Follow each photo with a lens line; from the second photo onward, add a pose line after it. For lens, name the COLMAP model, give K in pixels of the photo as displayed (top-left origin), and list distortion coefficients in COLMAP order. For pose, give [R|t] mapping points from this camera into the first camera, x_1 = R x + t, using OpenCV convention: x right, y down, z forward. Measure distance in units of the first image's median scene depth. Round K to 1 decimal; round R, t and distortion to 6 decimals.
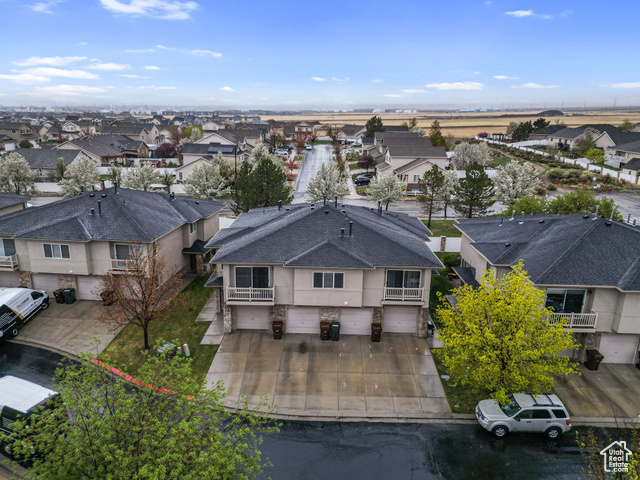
lens RADIAL K [[455.1, 0, 320.0], [0, 455.1, 240.0], [0, 0, 1]] dist [0.087636, -0.076152]
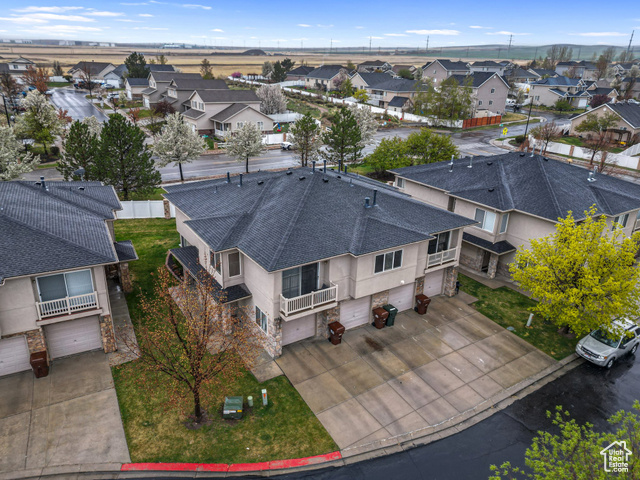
lens RADIAL K [[455.1, 0, 320.0], [0, 455.1, 240.0], [0, 0, 1]] dist [0.087636, -0.076152]
pose [[0.835389, -0.196668, 0.513270, -0.488723], [0.132771, 0.978347, 0.158774, -0.098042], [-0.533382, -0.064490, 0.843412, 0.319411]]
